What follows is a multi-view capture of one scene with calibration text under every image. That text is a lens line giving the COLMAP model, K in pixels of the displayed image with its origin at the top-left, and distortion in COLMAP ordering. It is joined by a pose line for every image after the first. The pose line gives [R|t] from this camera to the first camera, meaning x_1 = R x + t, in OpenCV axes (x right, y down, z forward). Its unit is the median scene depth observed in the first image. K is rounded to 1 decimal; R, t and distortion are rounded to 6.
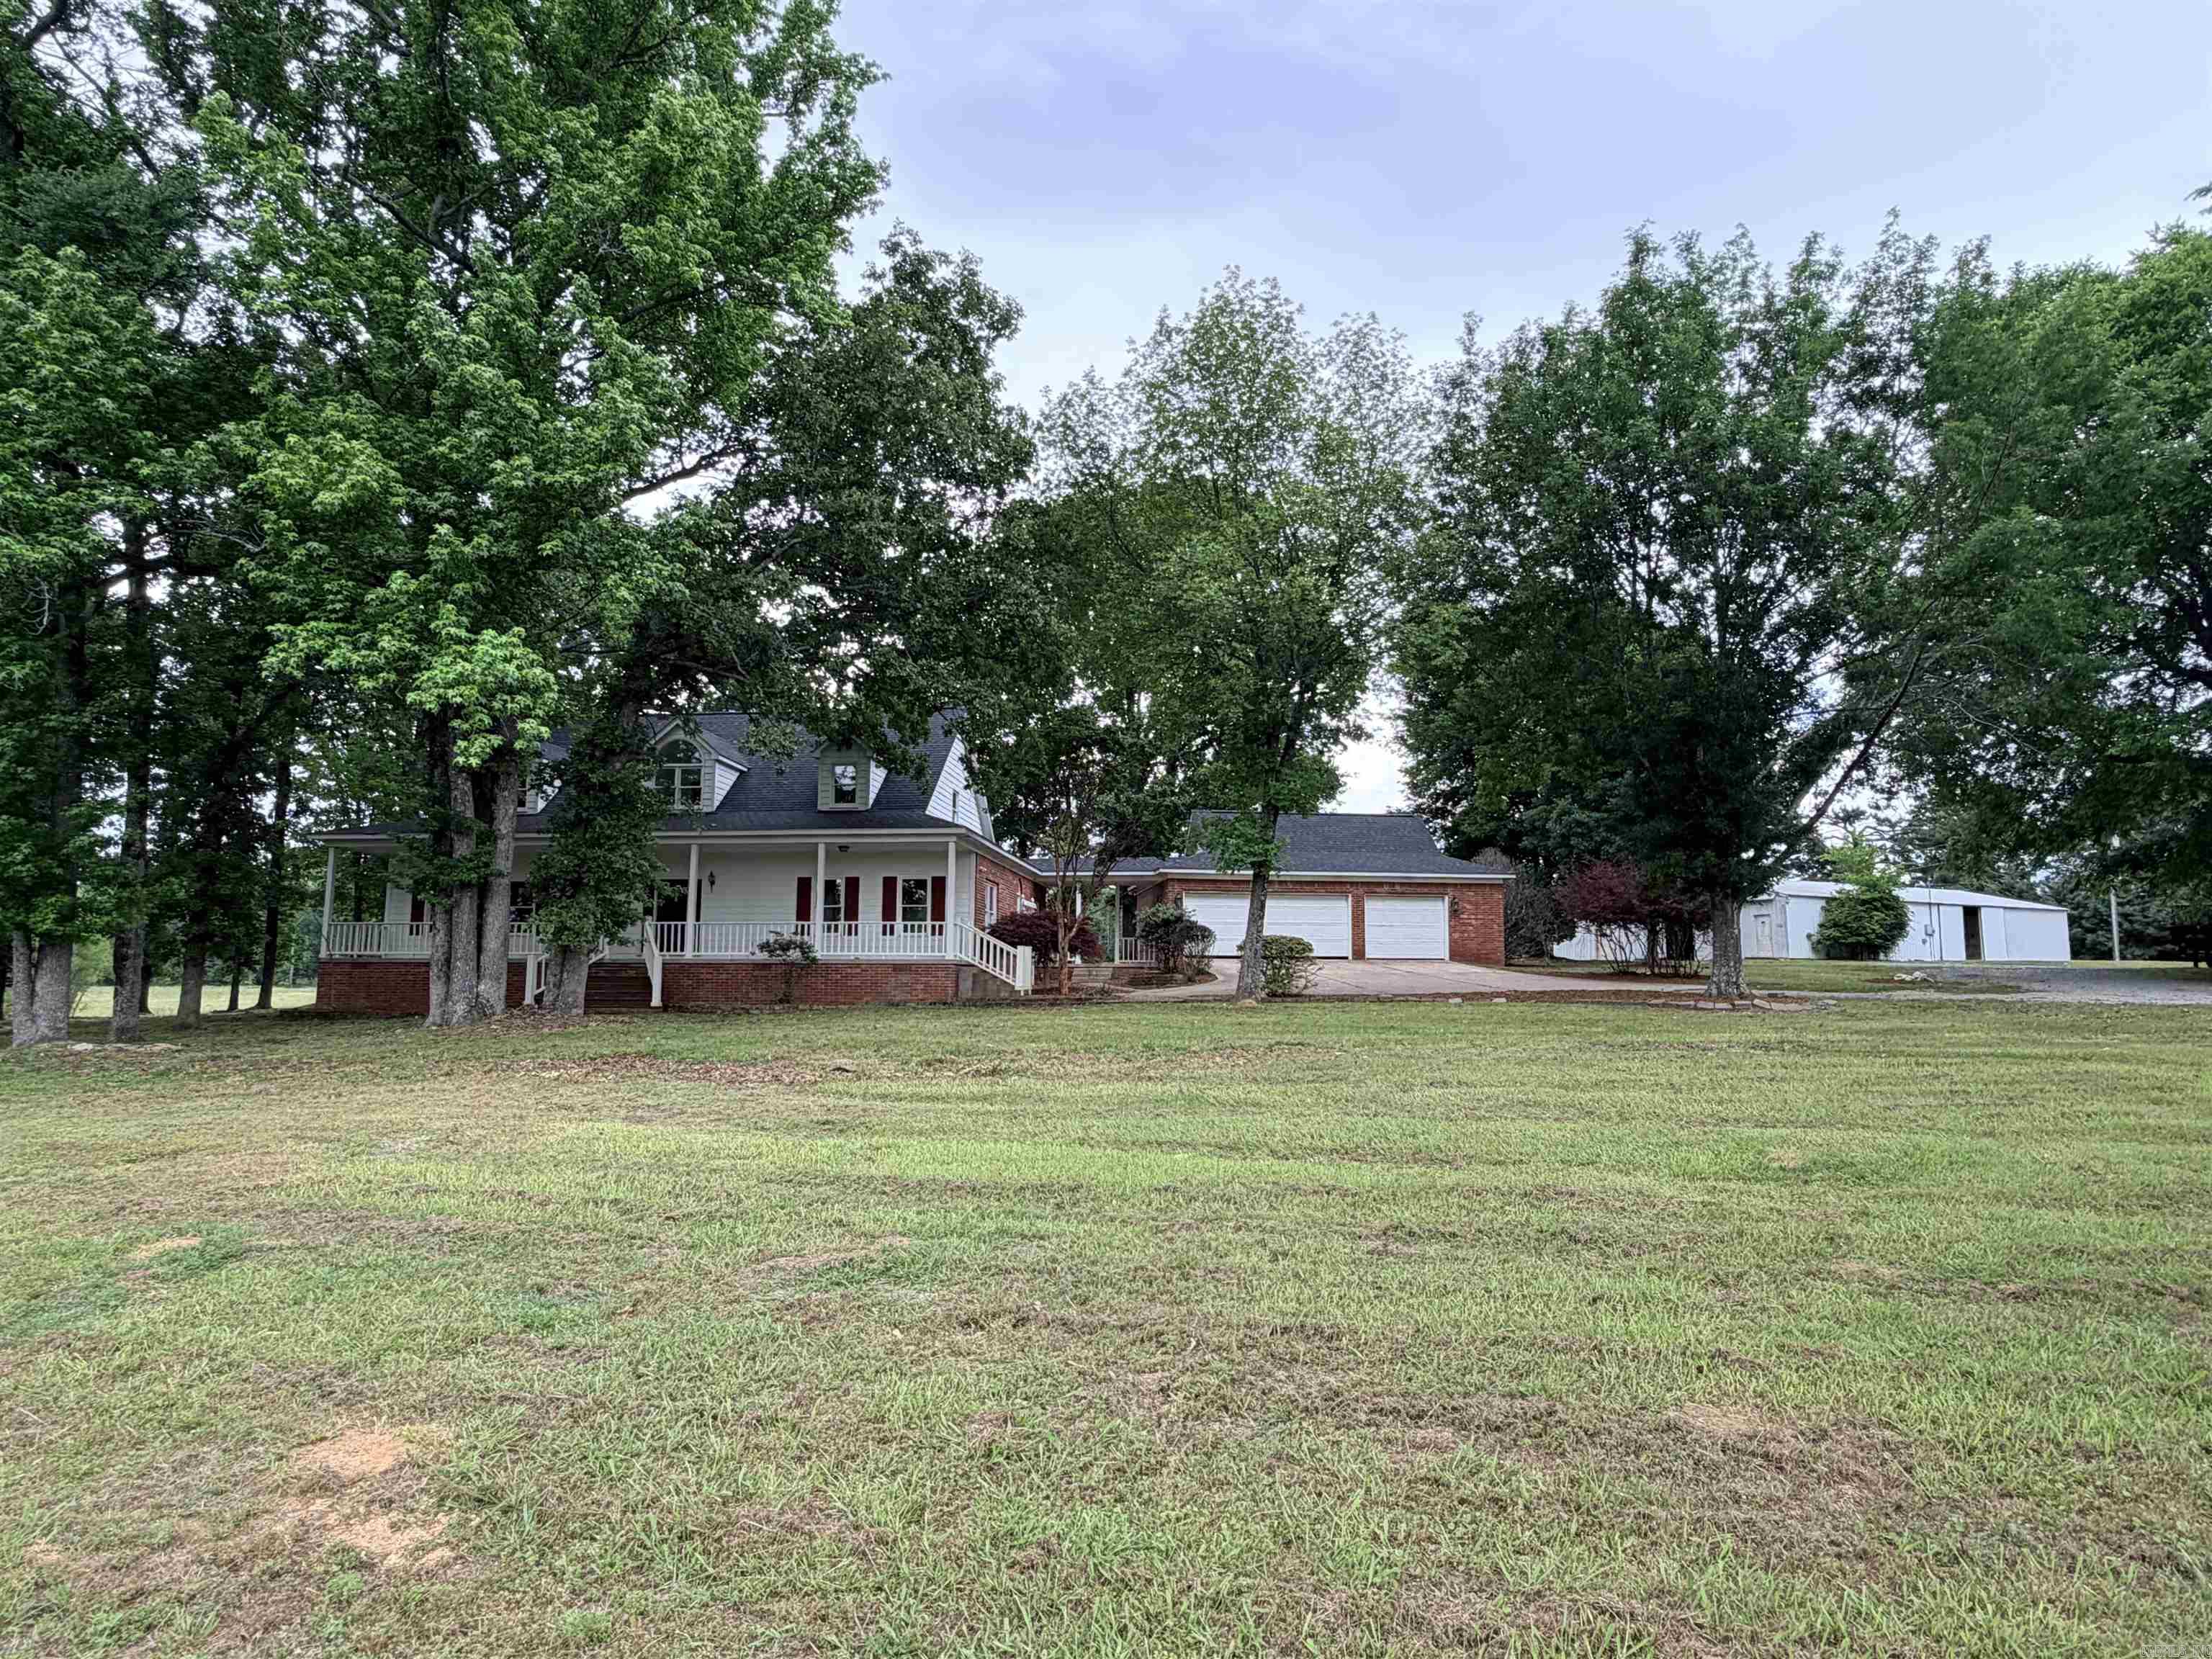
lens RADIAL K [[1318.5, 0, 1101.9], [0, 1318.5, 837.6], [0, 0, 1]] dist [0.000590, 0.000397]
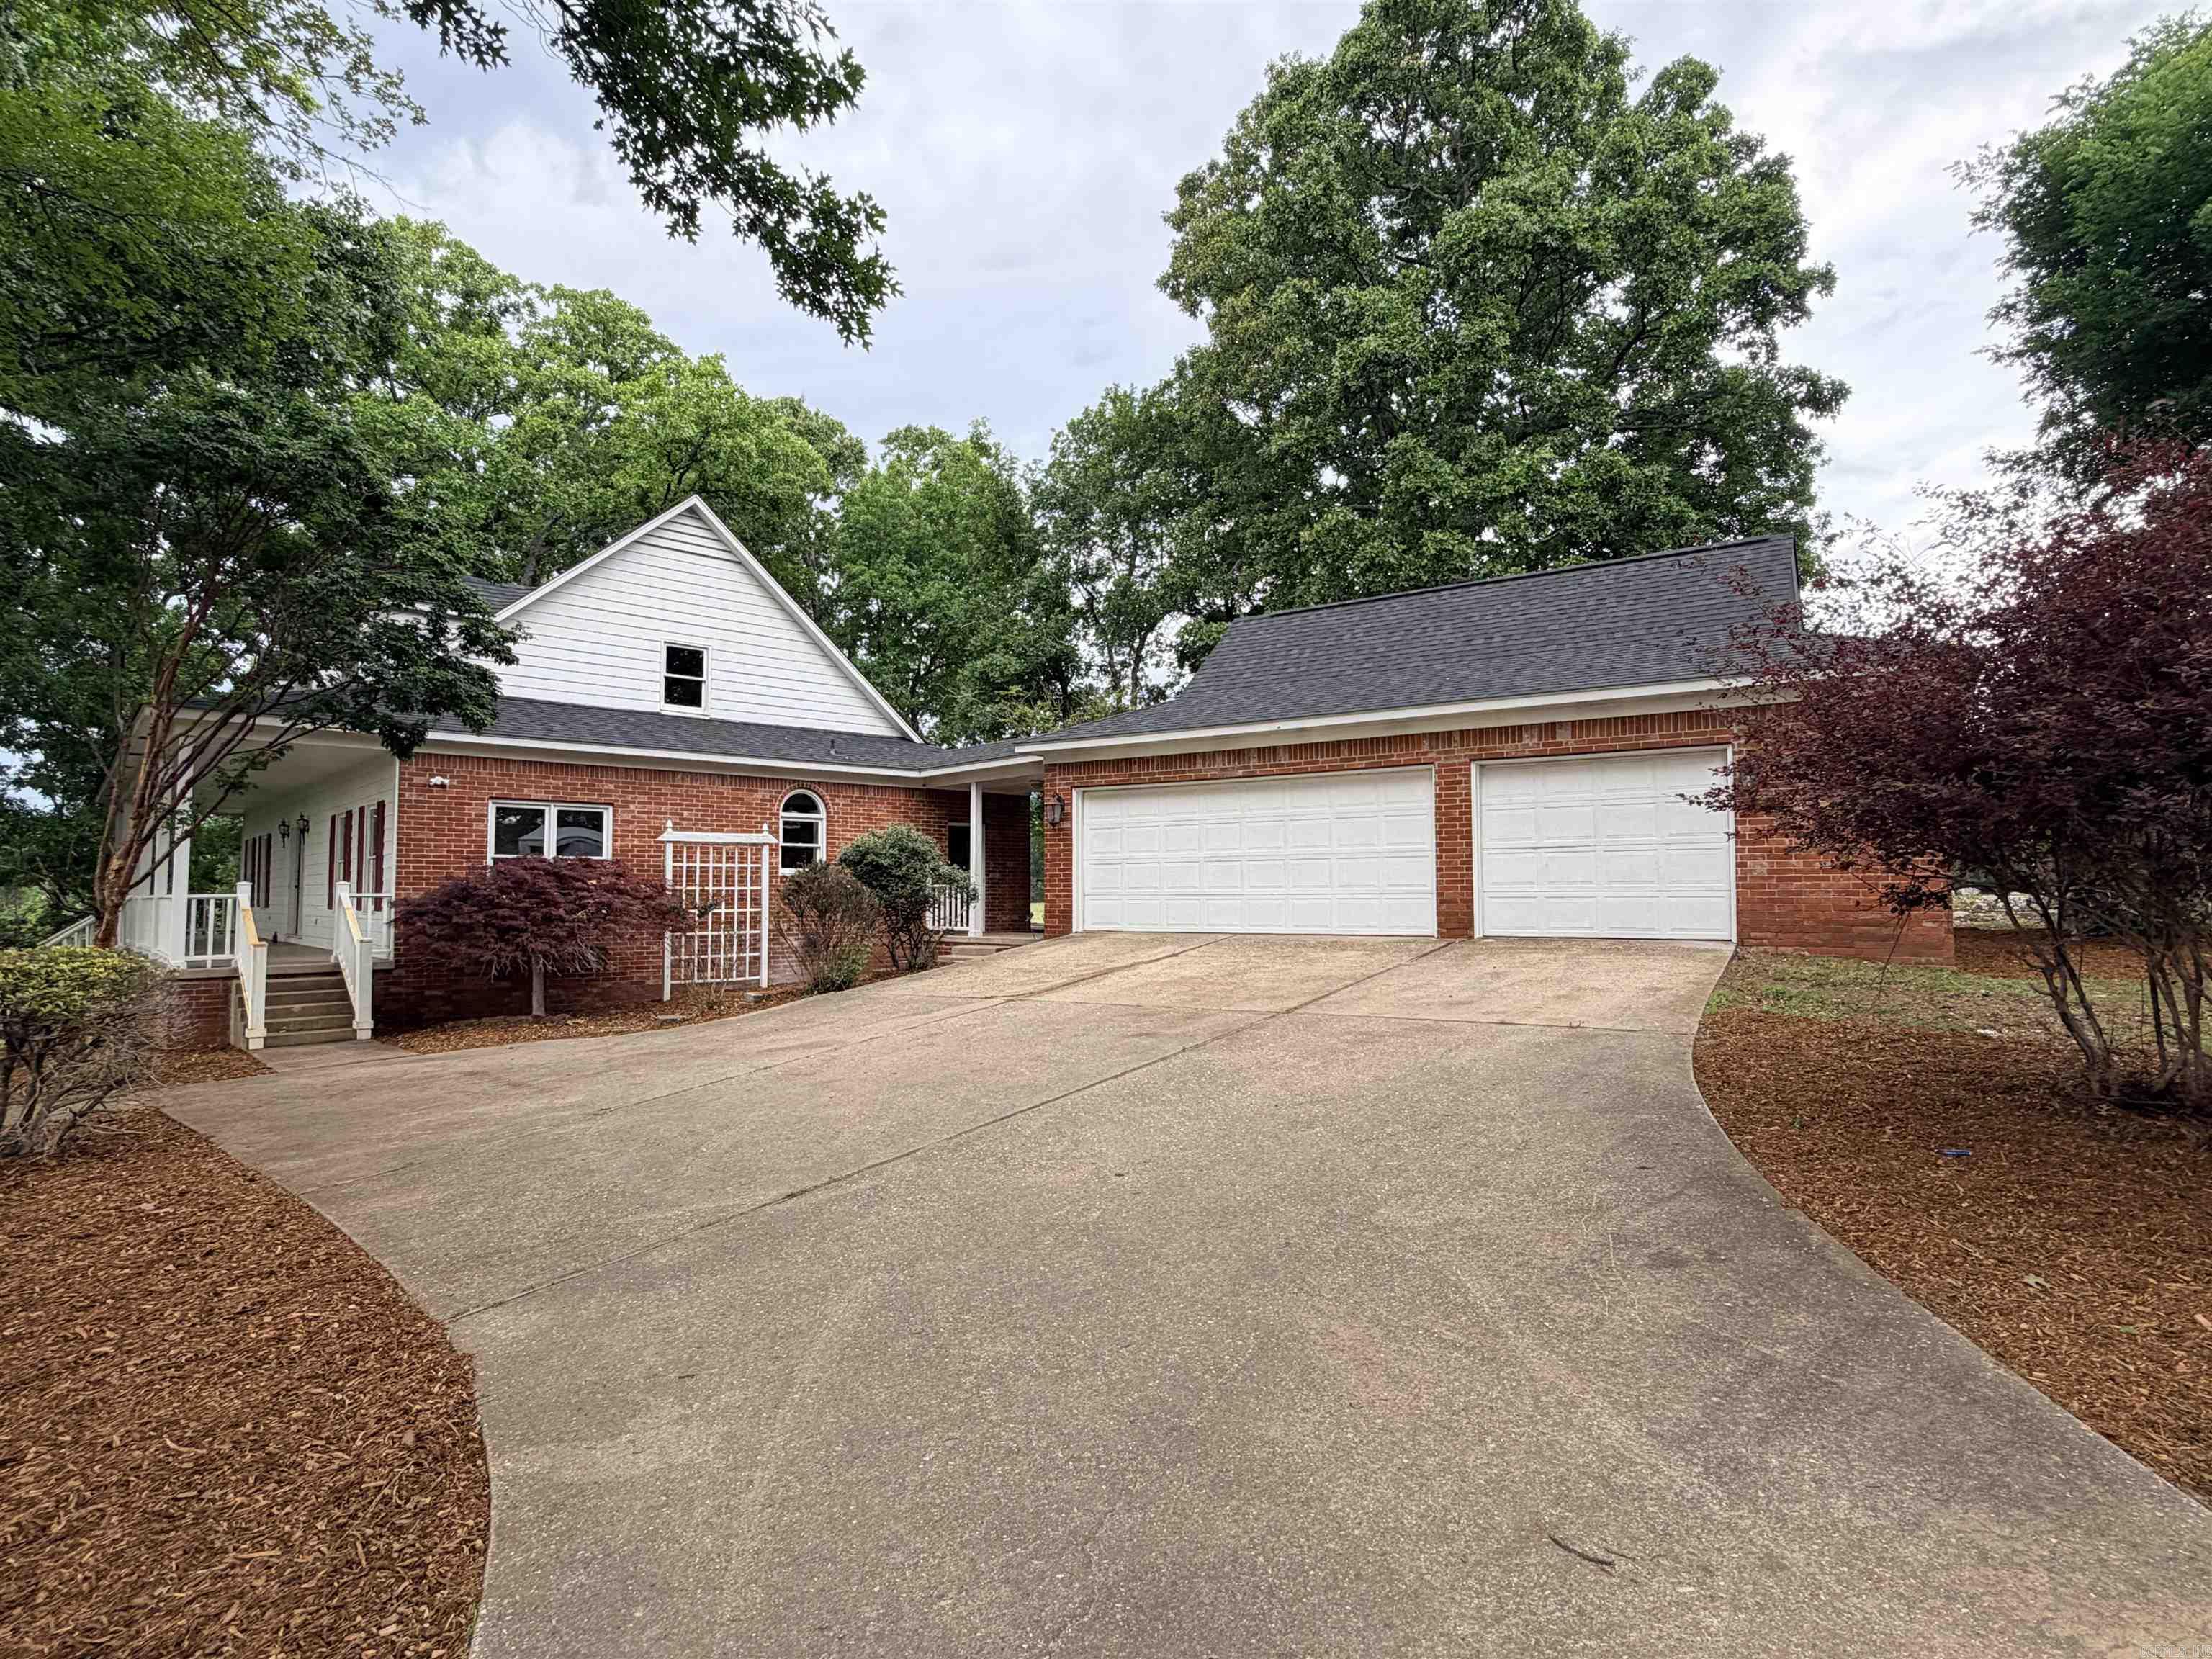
lens RADIAL K [[1165.4, 0, 1113.1], [0, 1165.4, 824.9], [0, 0, 1]] dist [-0.000088, 0.000045]
pose [[0.764041, -0.048515, -0.643341, 0.399826], [0.086259, 0.995897, 0.027341, 0.051131], [0.639375, -0.076384, 0.765091, 0.816771]]
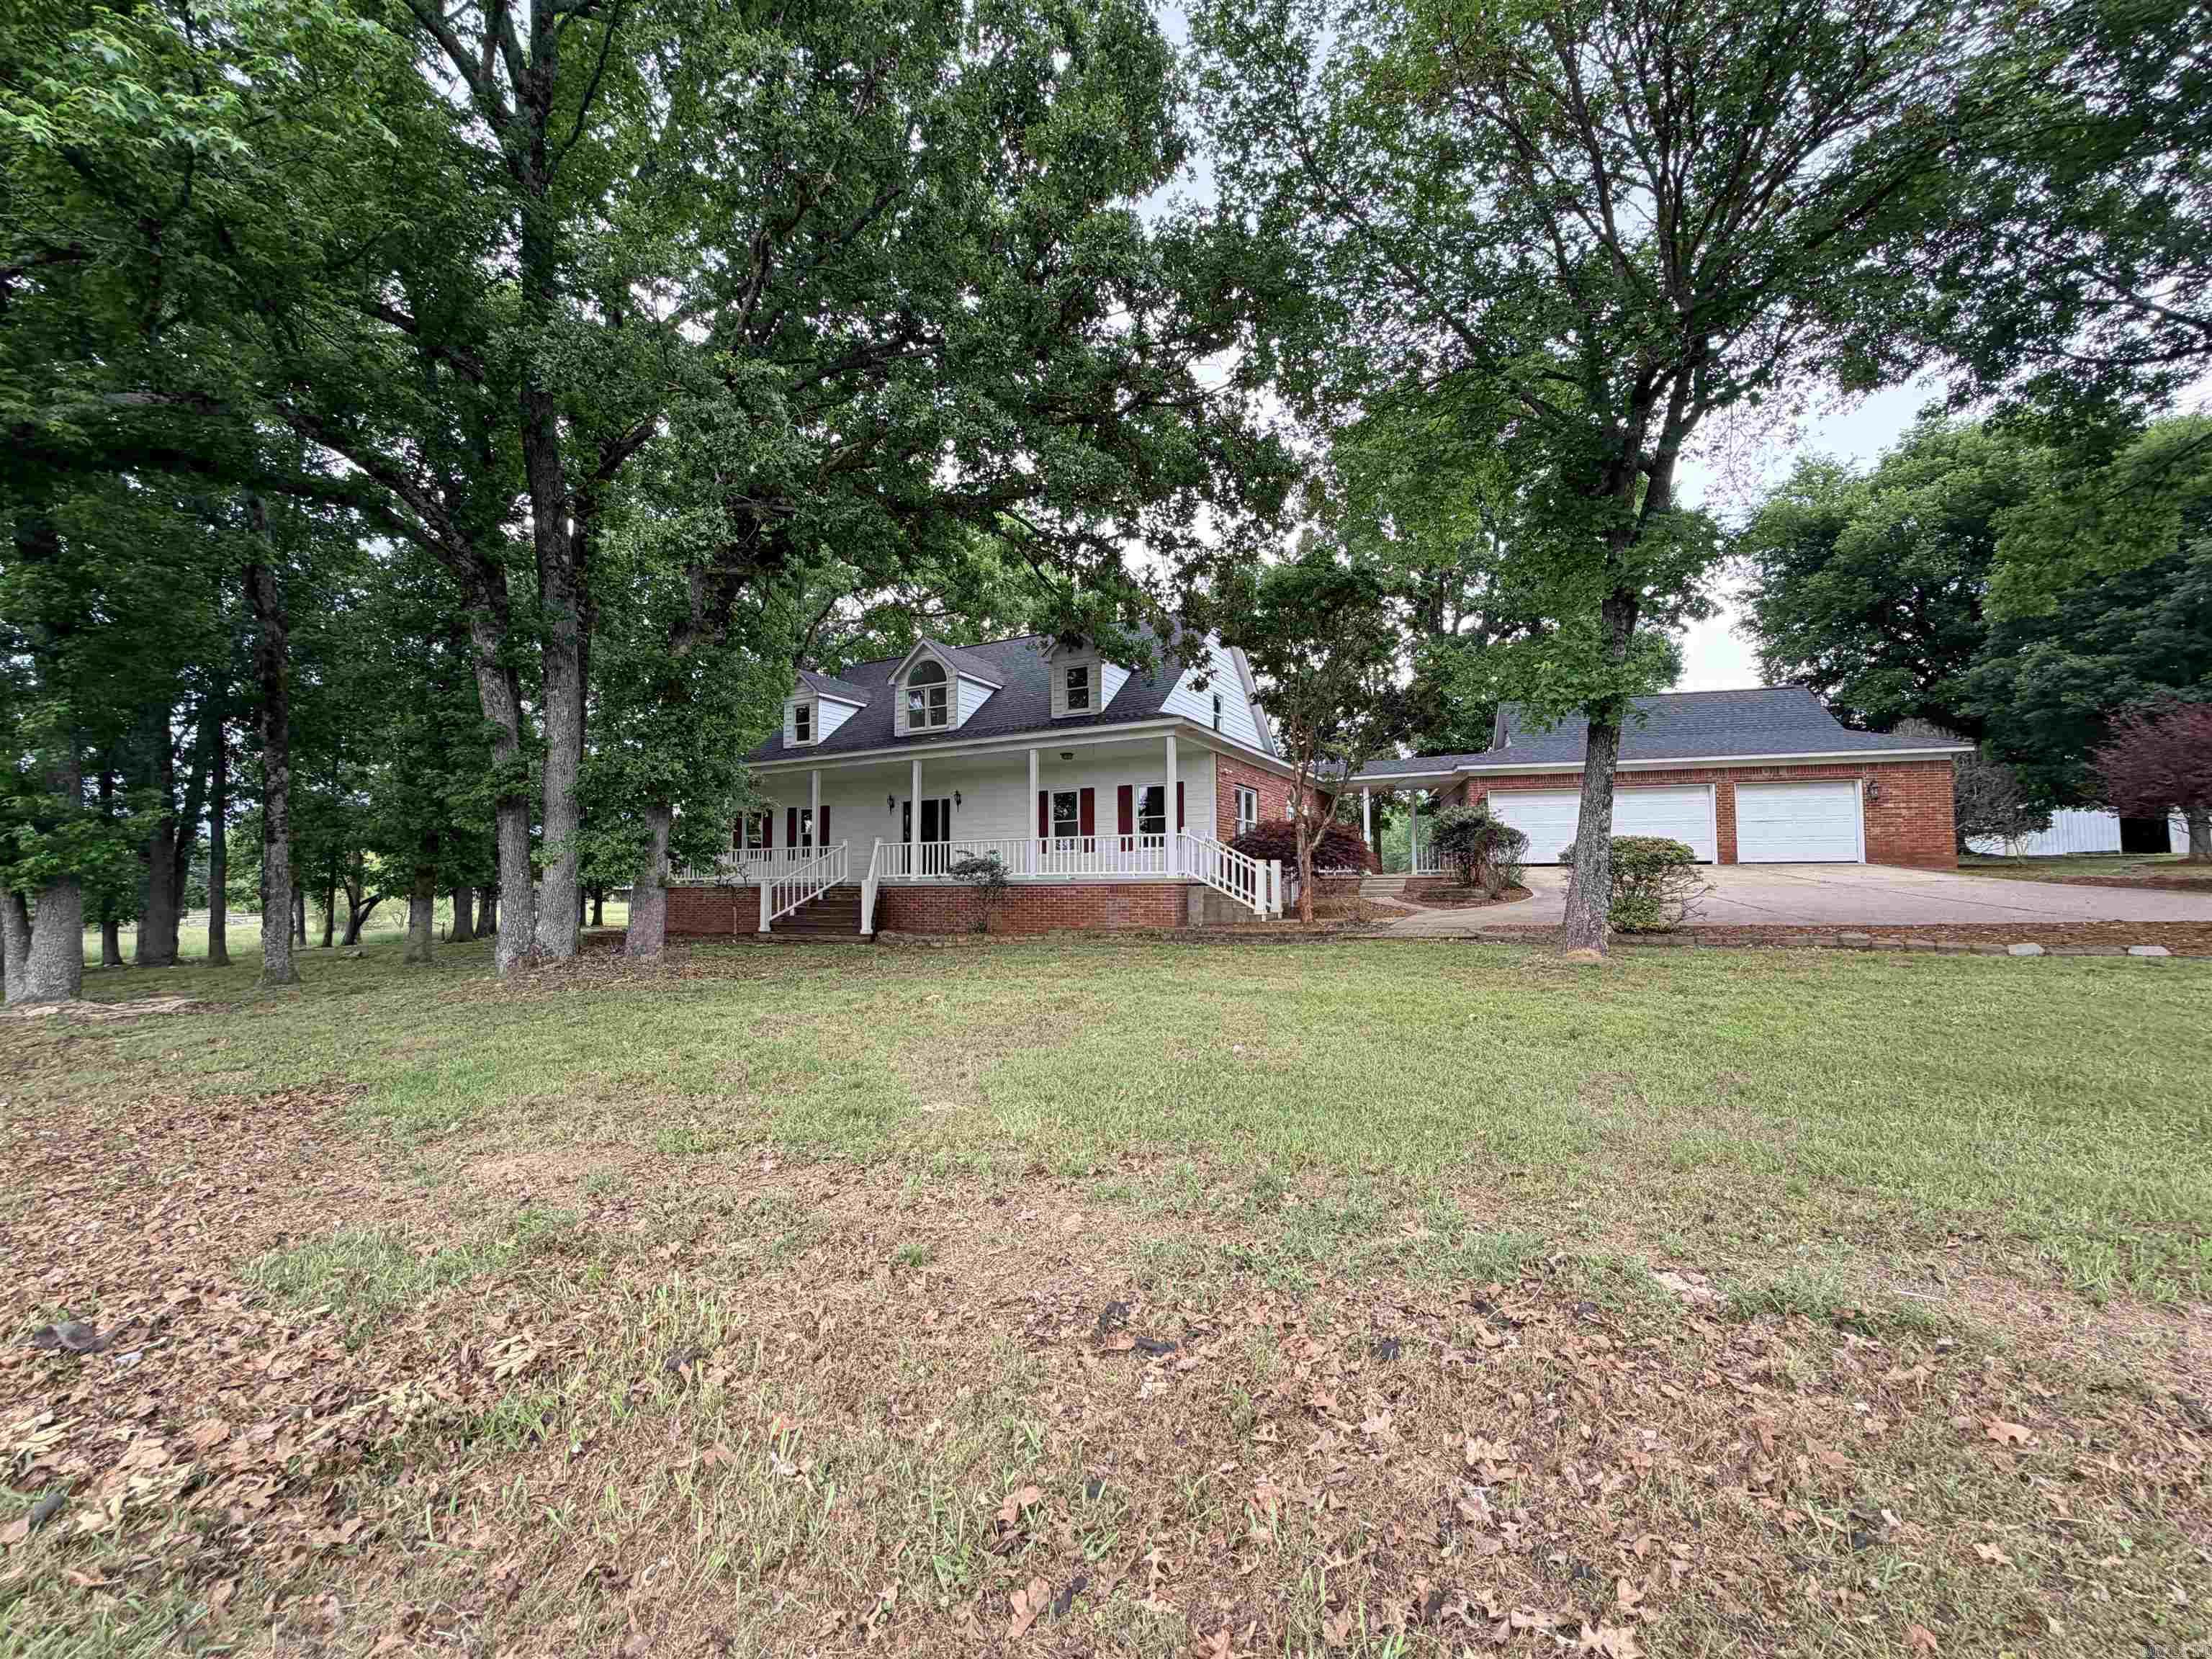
lens RADIAL K [[892.5, 0, 1095.4], [0, 892.5, 828.6], [0, 0, 1]] dist [-0.002116, 0.000002]
pose [[0.929479, -0.034480, -0.367261, 0.042160], [0.054288, 0.997567, 0.043736, 0.030885], [0.364859, -0.060590, 0.929089, 0.417773]]
